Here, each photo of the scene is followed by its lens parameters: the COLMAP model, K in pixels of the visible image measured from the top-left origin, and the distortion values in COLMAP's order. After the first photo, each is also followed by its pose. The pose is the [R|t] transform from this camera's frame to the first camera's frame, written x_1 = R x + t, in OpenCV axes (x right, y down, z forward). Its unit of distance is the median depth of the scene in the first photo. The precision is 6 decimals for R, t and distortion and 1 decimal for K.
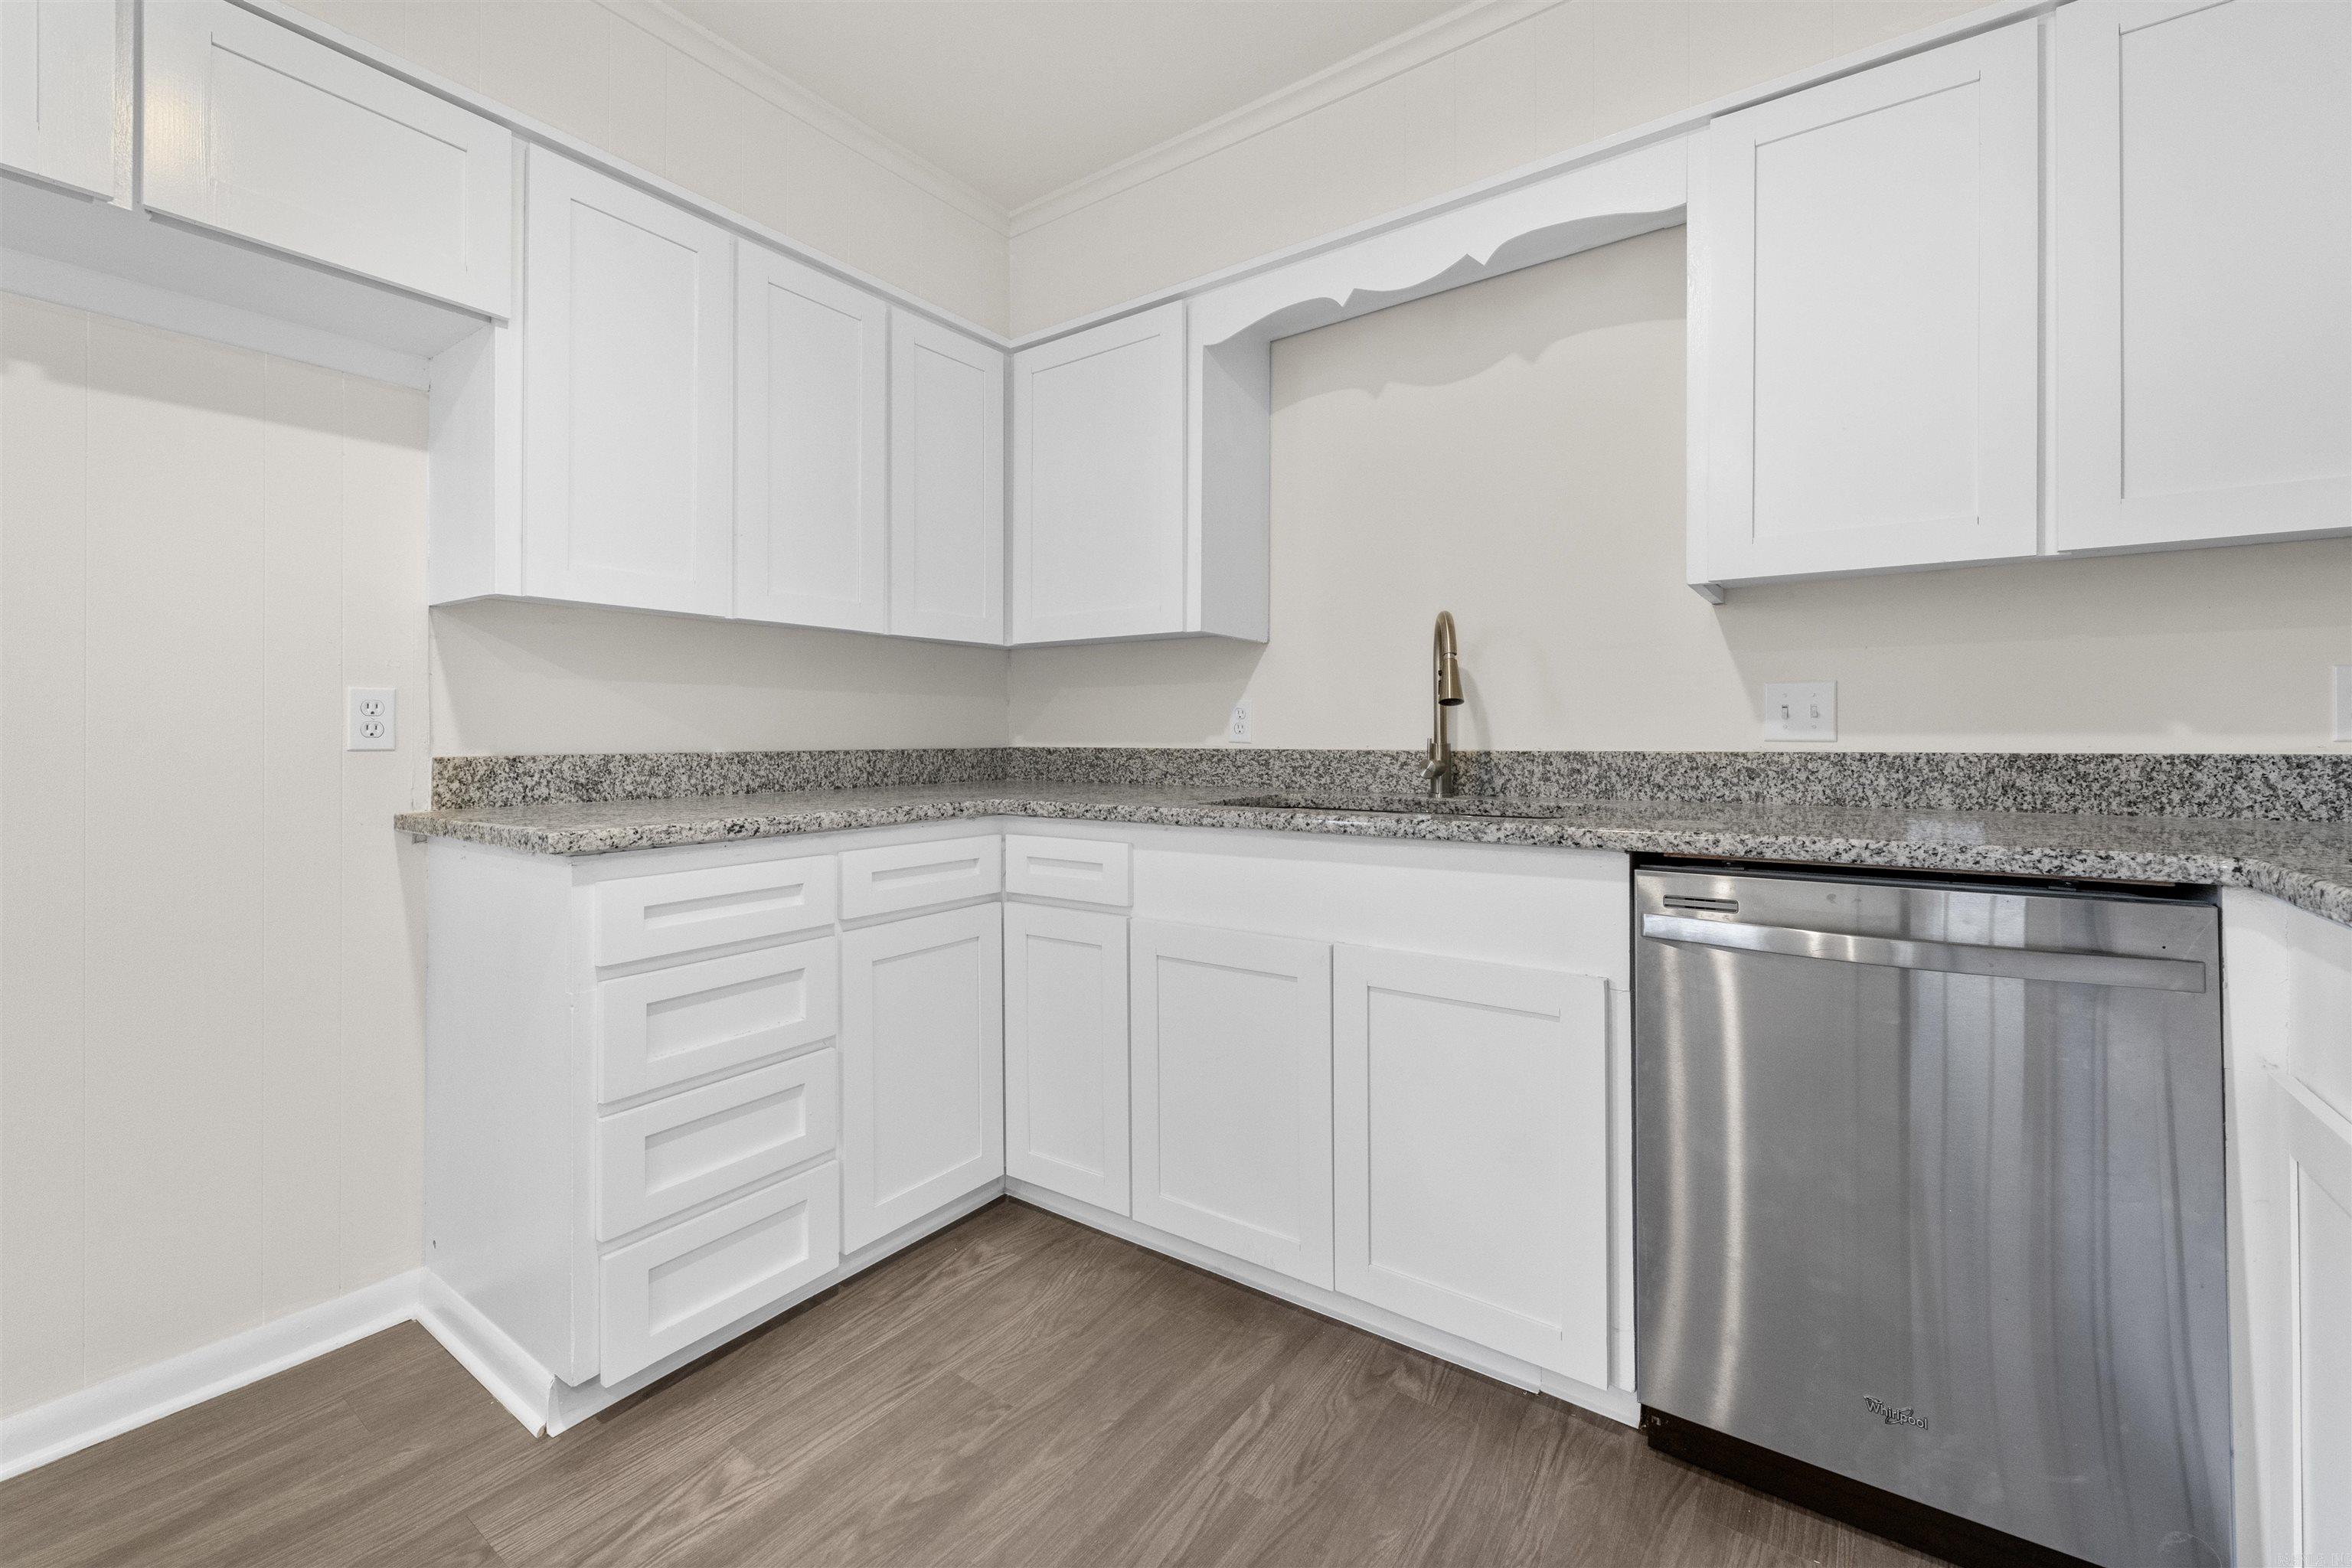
lens RADIAL K [[964.0, 0, 1176.6], [0, 964.0, 733.7], [0, 0, 1]] dist [-0.001795, -0.000107]
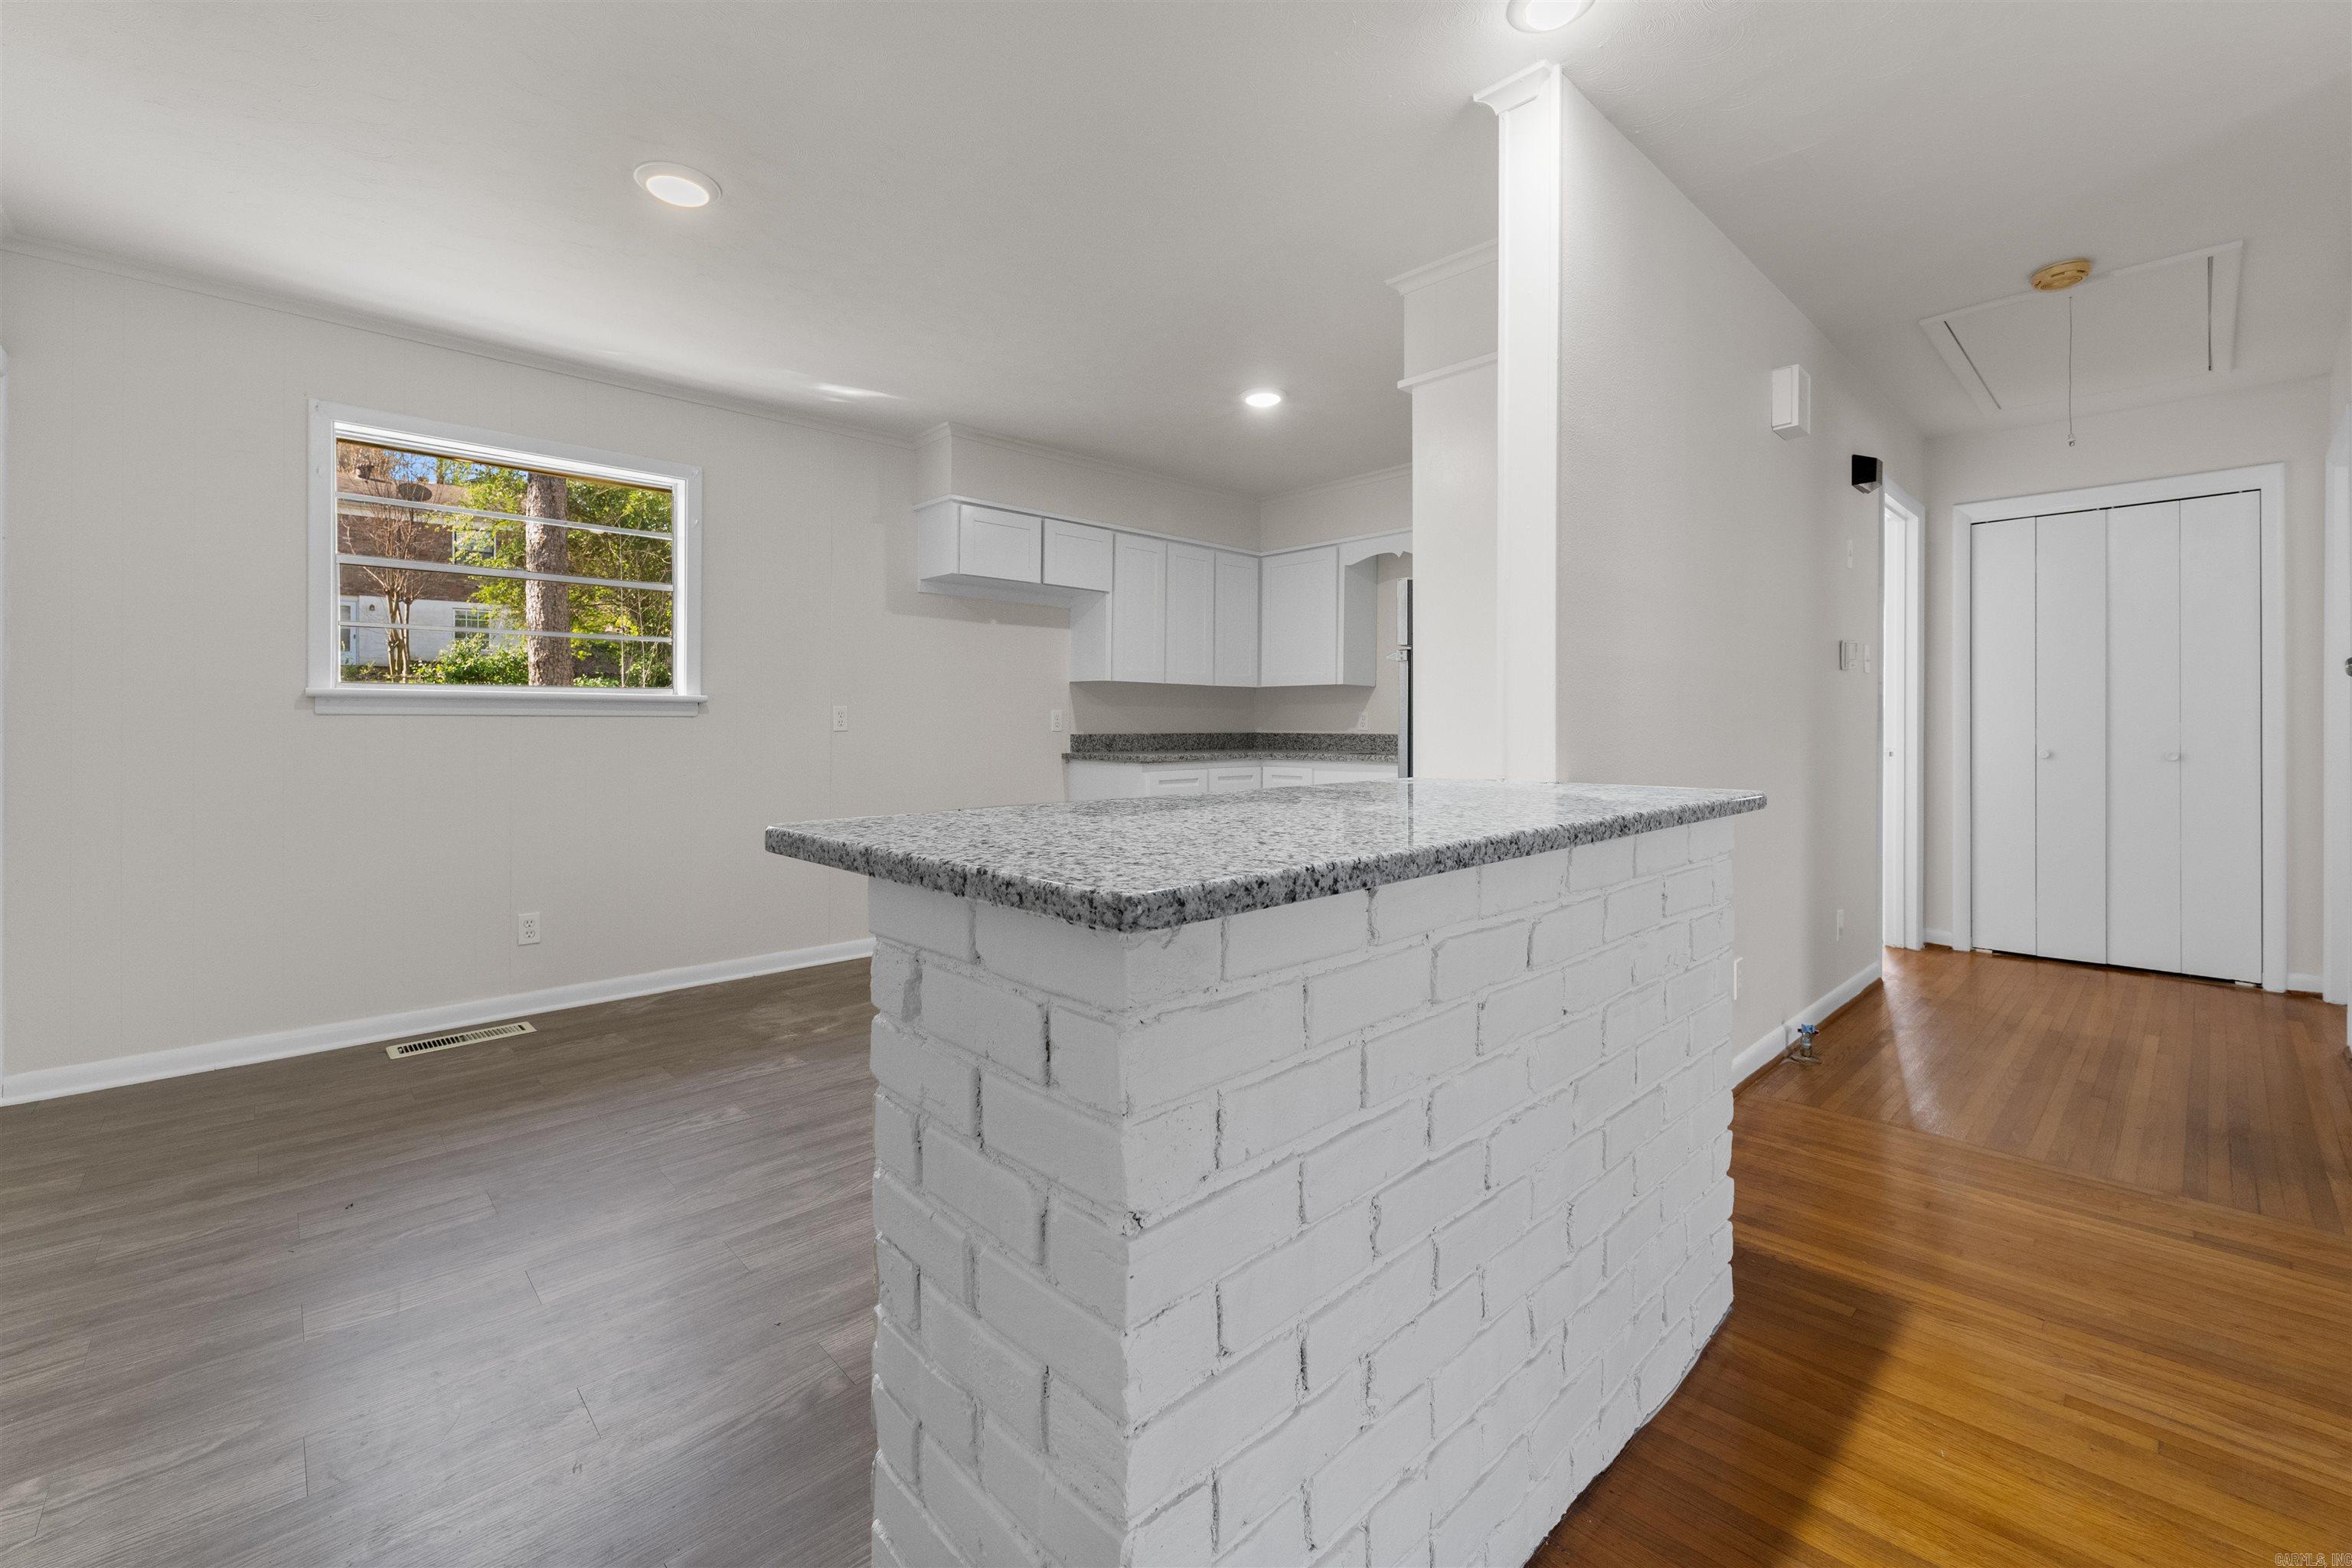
lens RADIAL K [[968.8, 0, 1171.0], [0, 968.8, 722.6], [0, 0, 1]] dist [-0.000604, -0.000921]
pose [[0.980582, 0.002587, -0.196092, 0.093526], [-0.003270, 0.999990, -0.003157, -0.001654], [0.196081, 0.003737, 0.980580, -1.734898]]
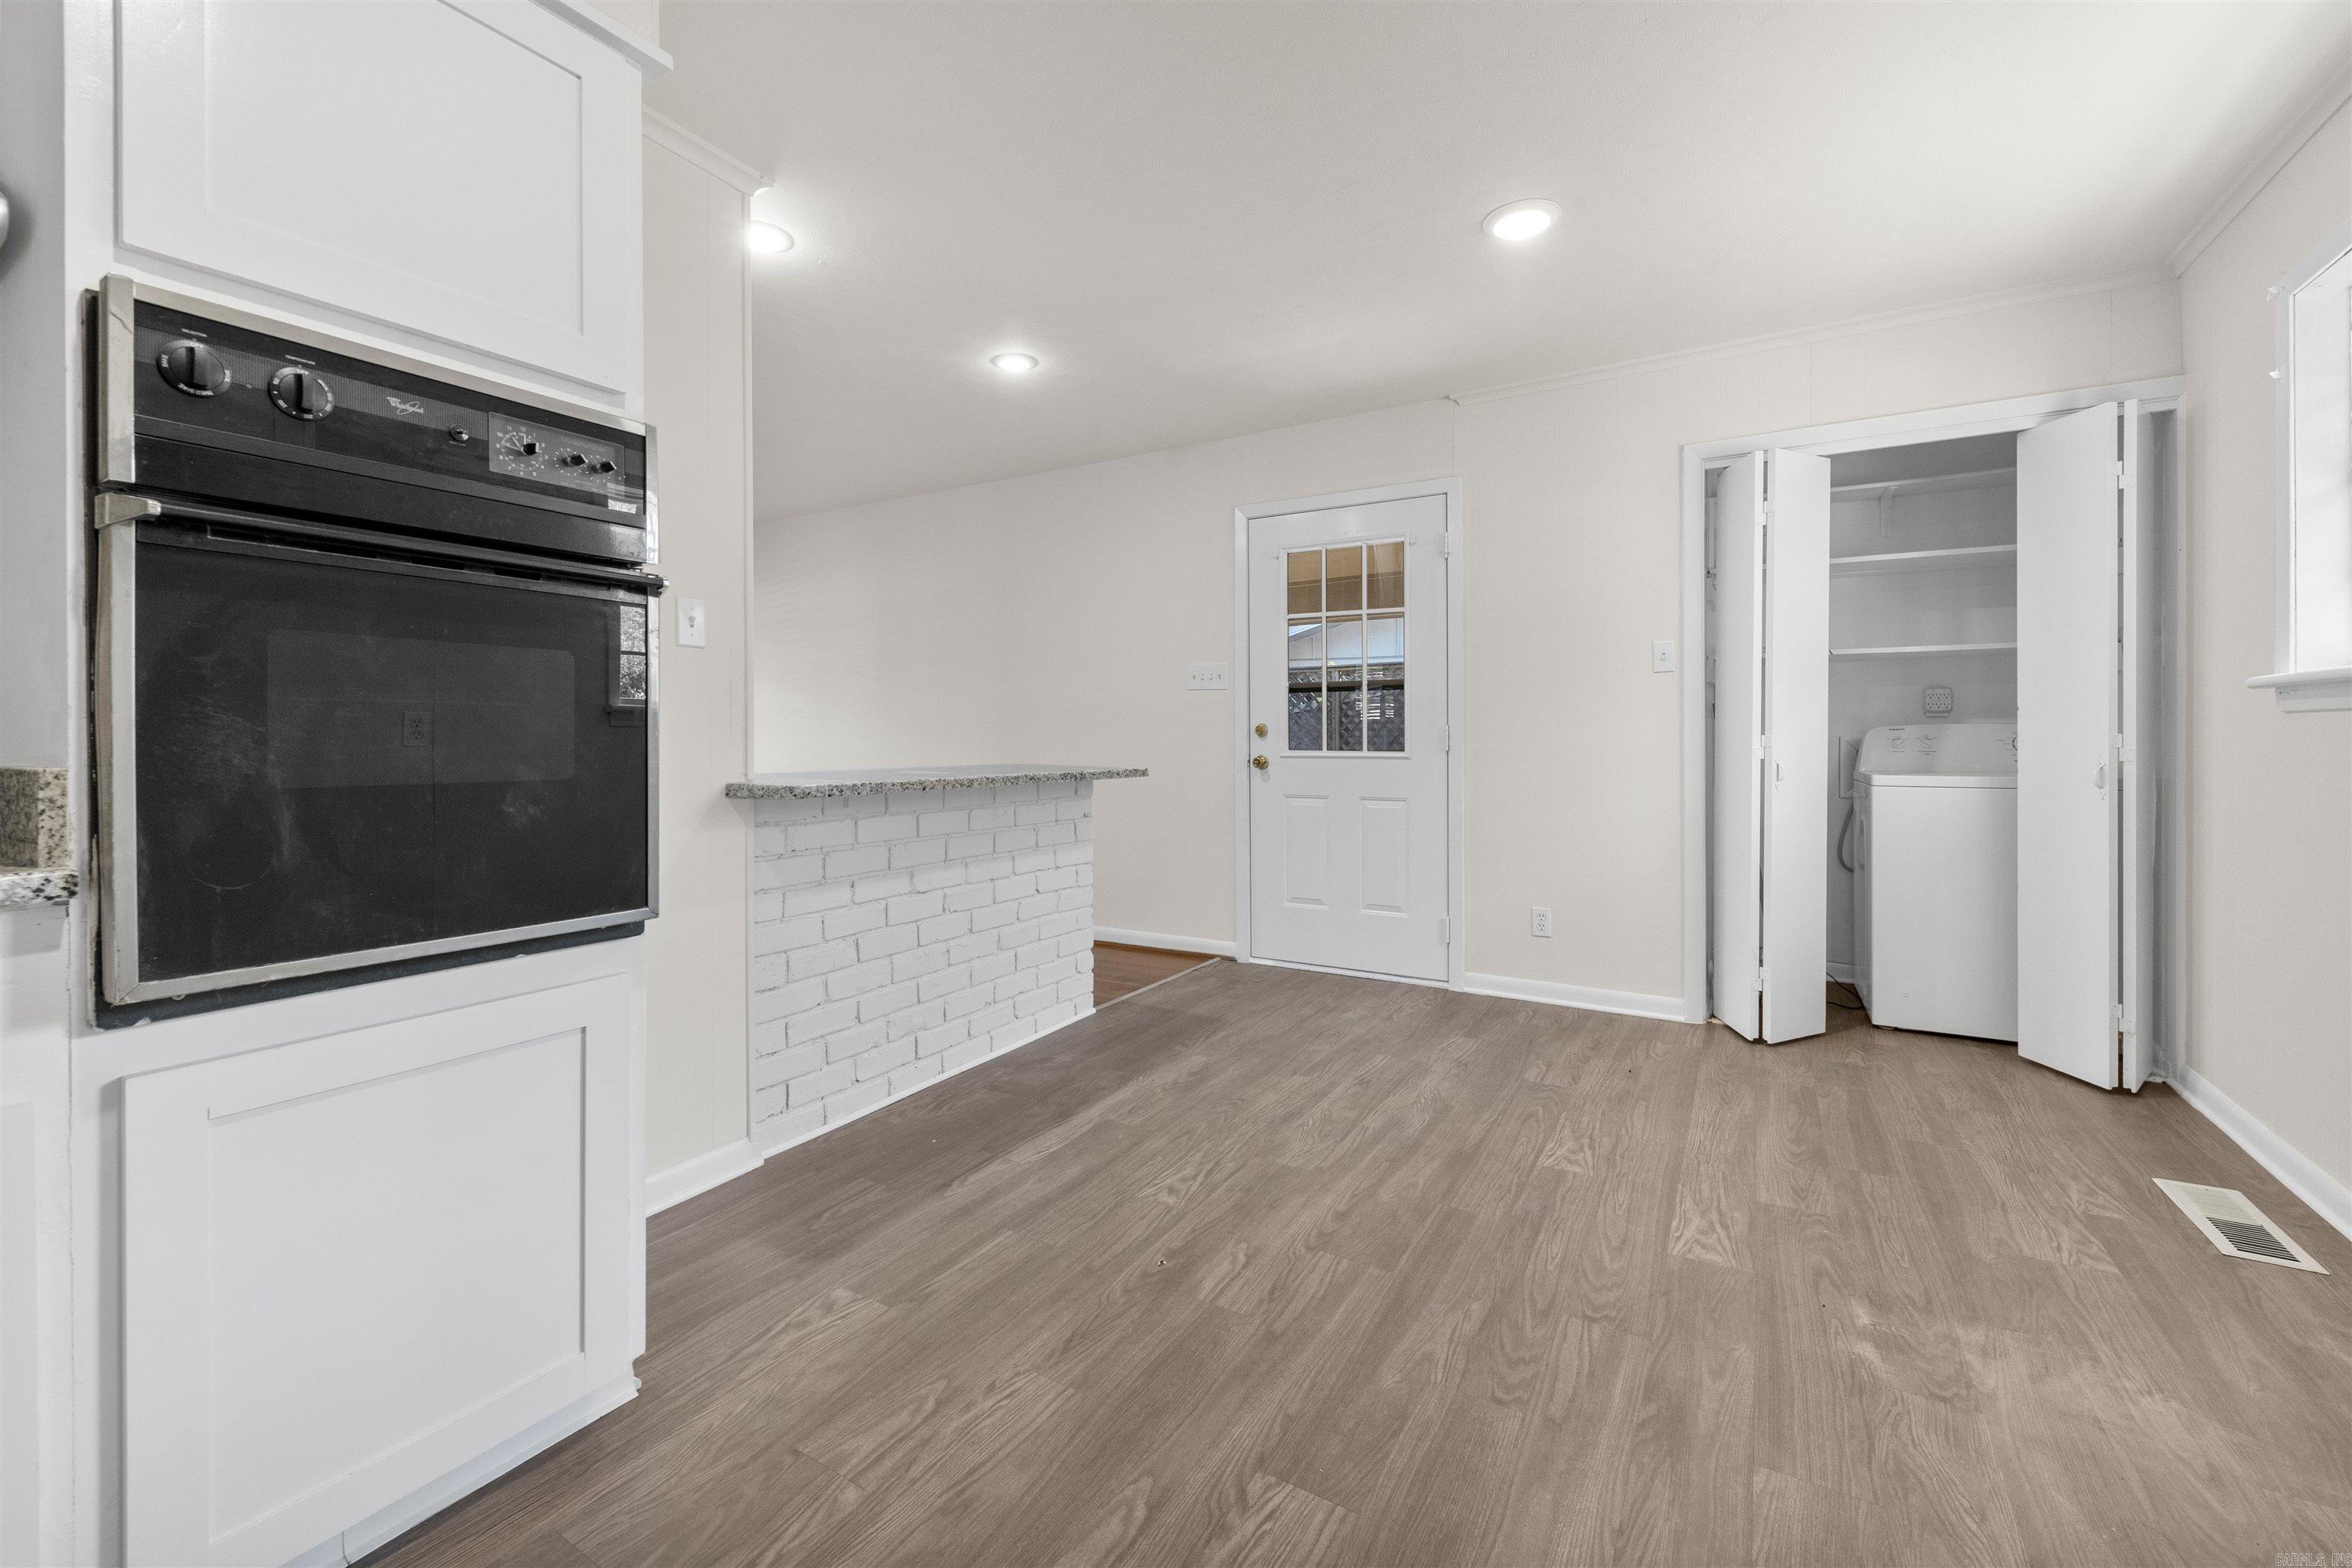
lens RADIAL K [[961.2, 0, 1171.2], [0, 961.2, 737.4], [0, 0, 1]] dist [0.001358, -0.000382]
pose [[-0.996966, 0.007208, -0.077508, -0.204611], [0.007063, 0.999973, 0.002156, 0.003233], [0.077521, 0.001602, -0.996989, 0.729690]]
